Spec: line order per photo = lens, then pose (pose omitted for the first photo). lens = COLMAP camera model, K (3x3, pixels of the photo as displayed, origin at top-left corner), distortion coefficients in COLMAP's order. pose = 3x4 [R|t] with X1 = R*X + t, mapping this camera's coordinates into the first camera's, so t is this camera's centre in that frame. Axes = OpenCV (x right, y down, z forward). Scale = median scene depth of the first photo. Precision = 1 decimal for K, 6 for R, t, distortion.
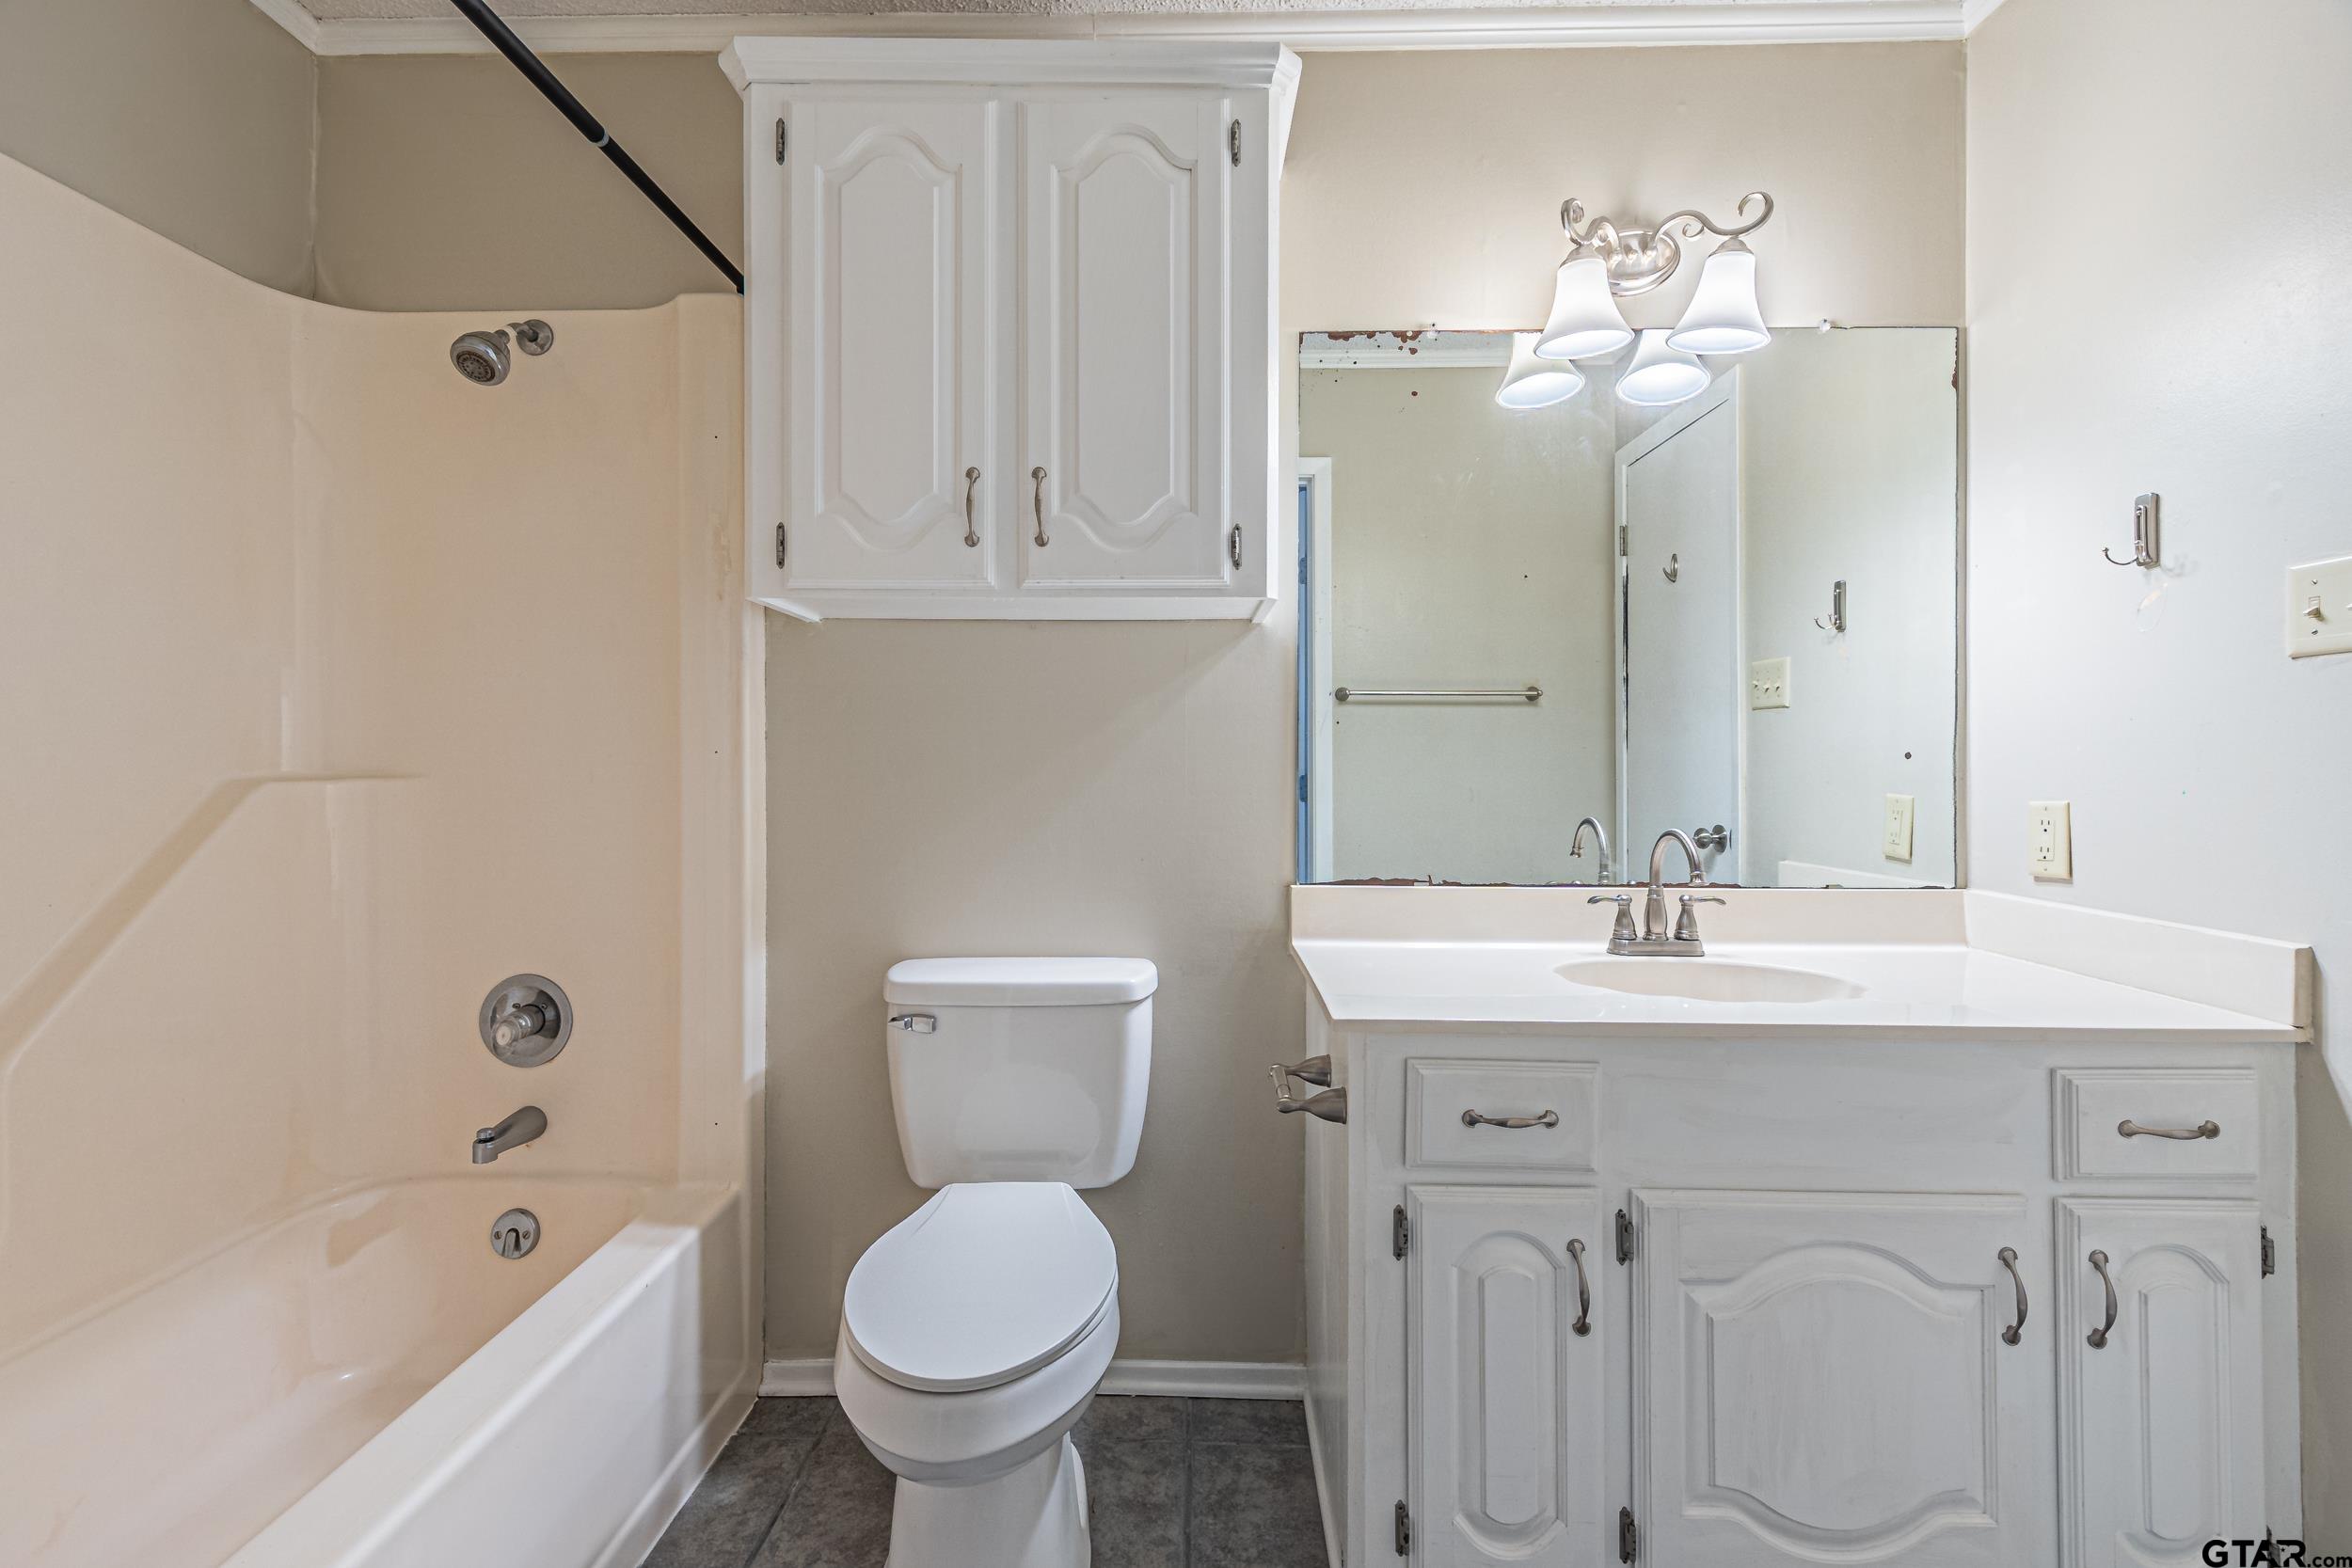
lens RADIAL K [[1041.6, 0, 1164.6], [0, 1041.6, 780.9], [0, 0, 1]] dist [0.008368, -0.001134]
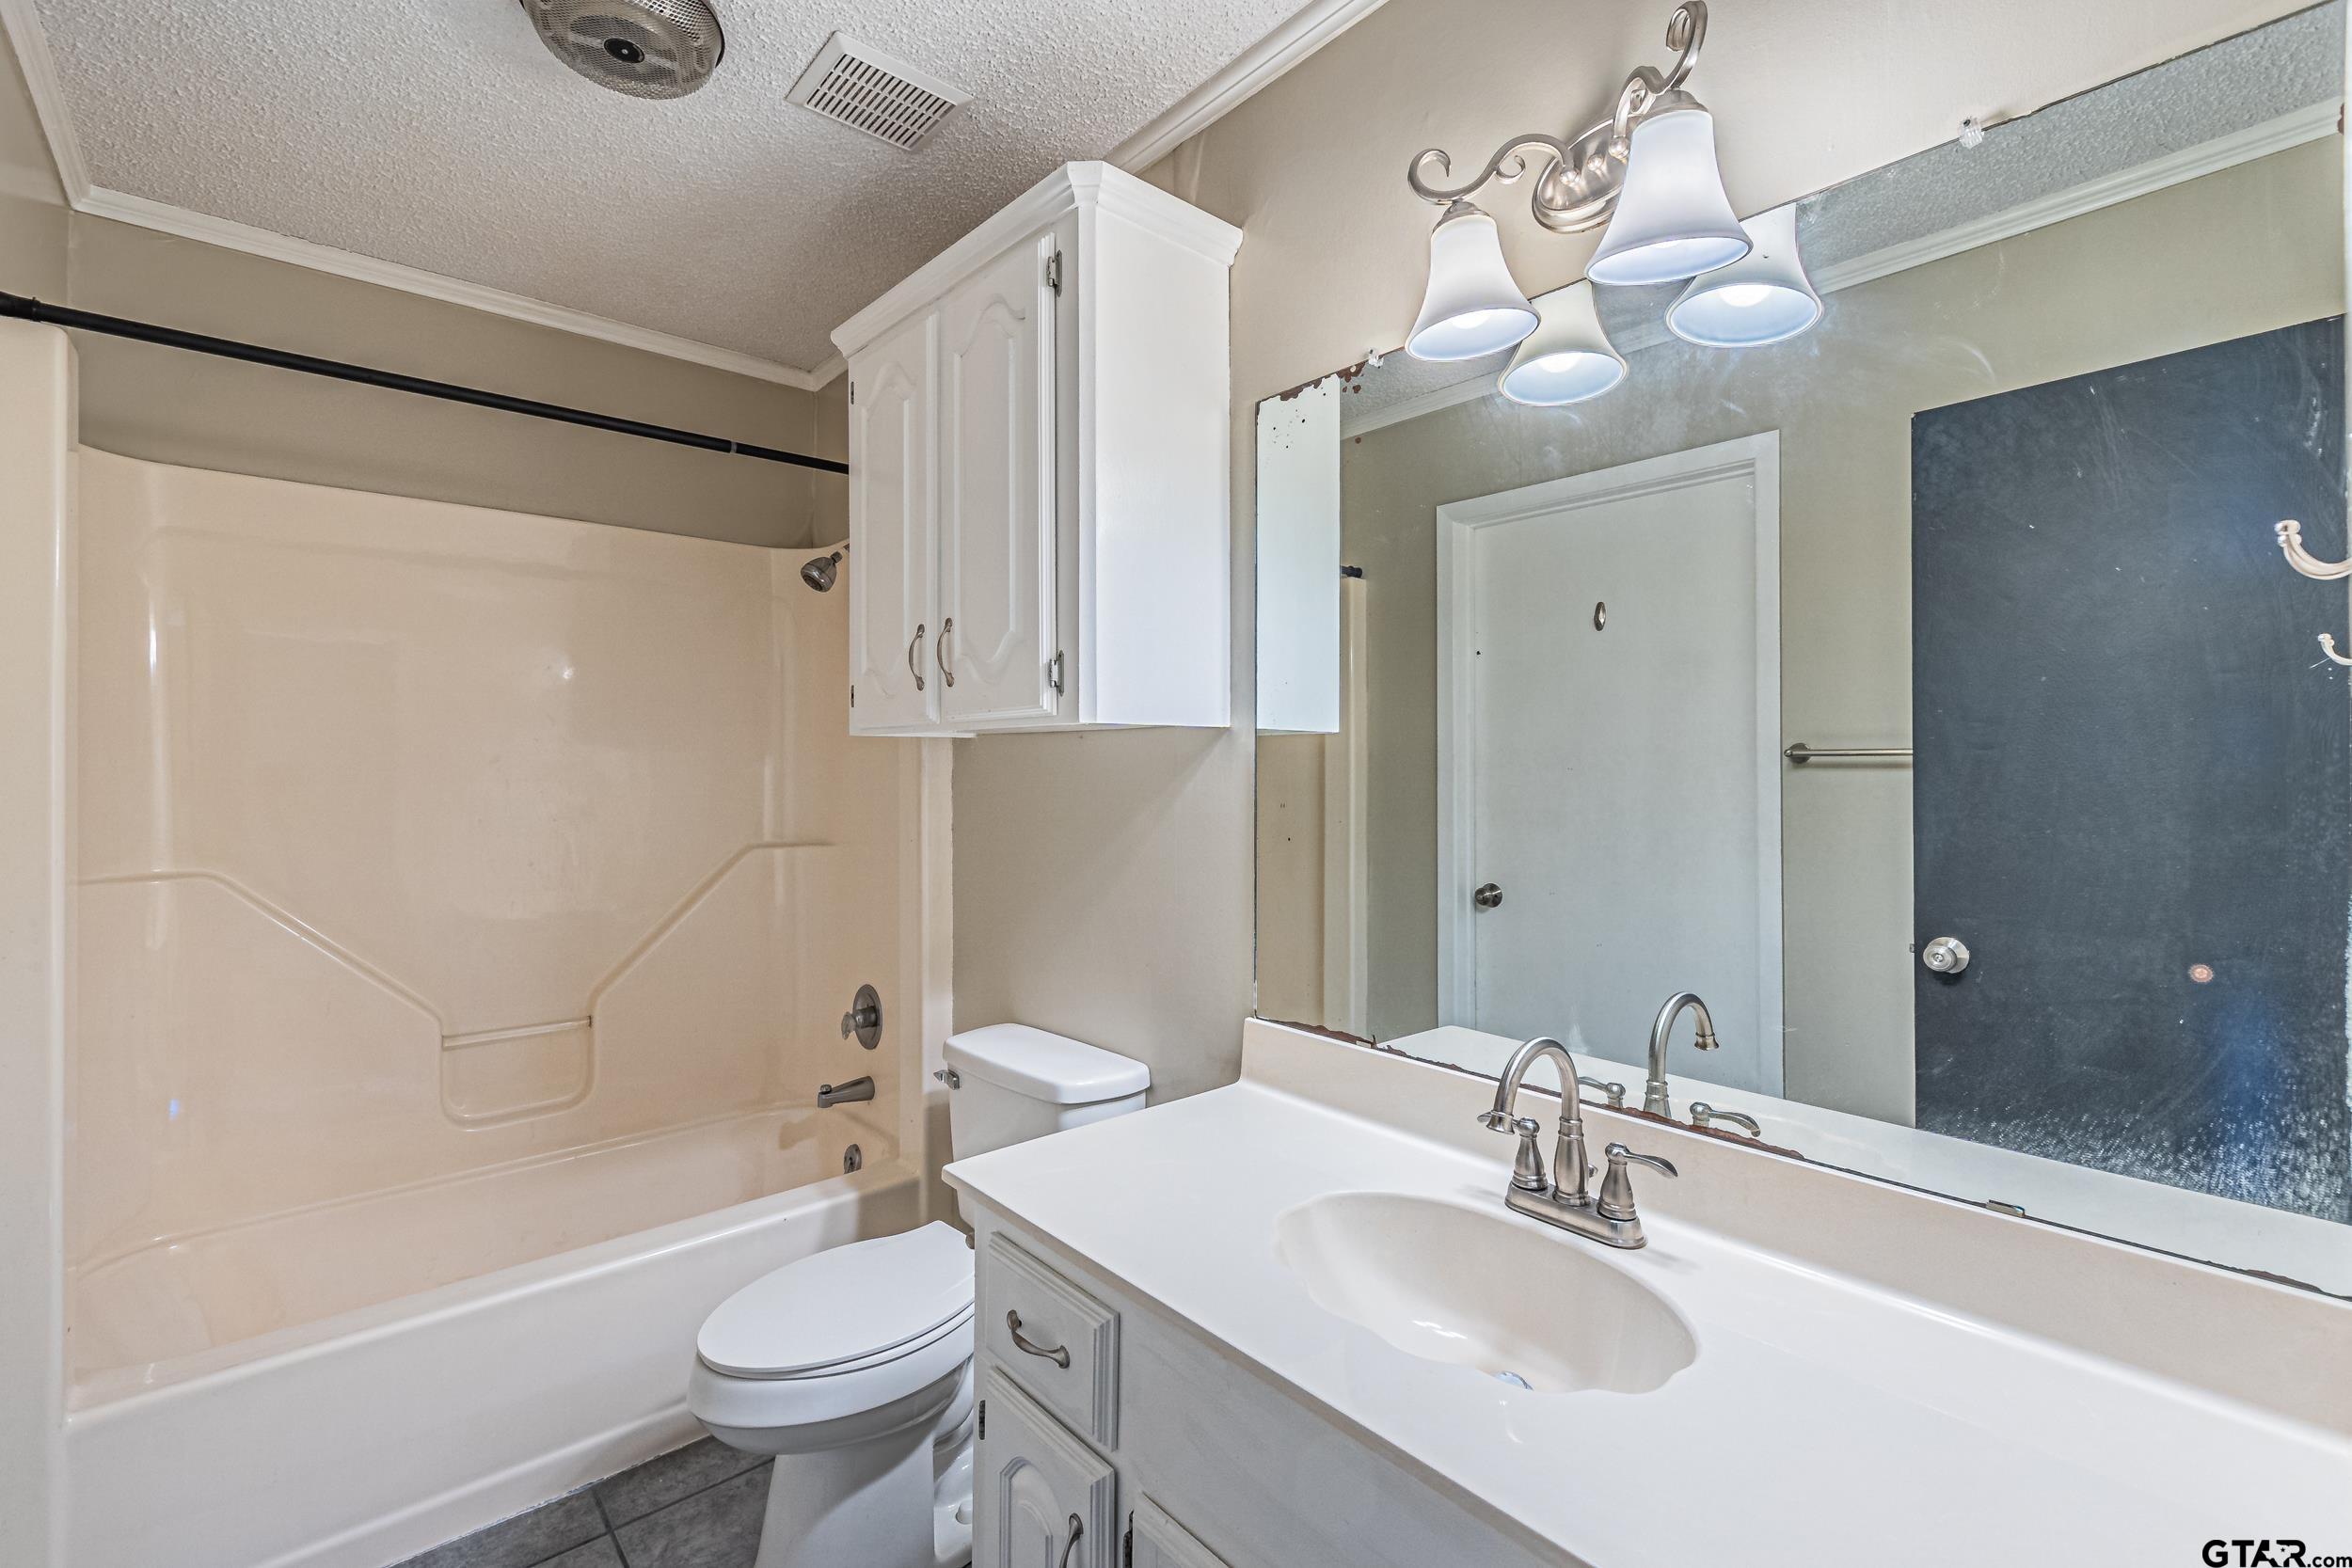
lens RADIAL K [[1041.6, 0, 1164.6], [0, 1041.6, 780.9], [0, 0, 1]] dist [0.008368, -0.001134]
pose [[0.662314, 0.007202, -0.749192, 0.792120], [-0.014352, 0.999892, -0.003076, -0.106100], [0.749089, 0.012789, 0.662346, 0.369036]]
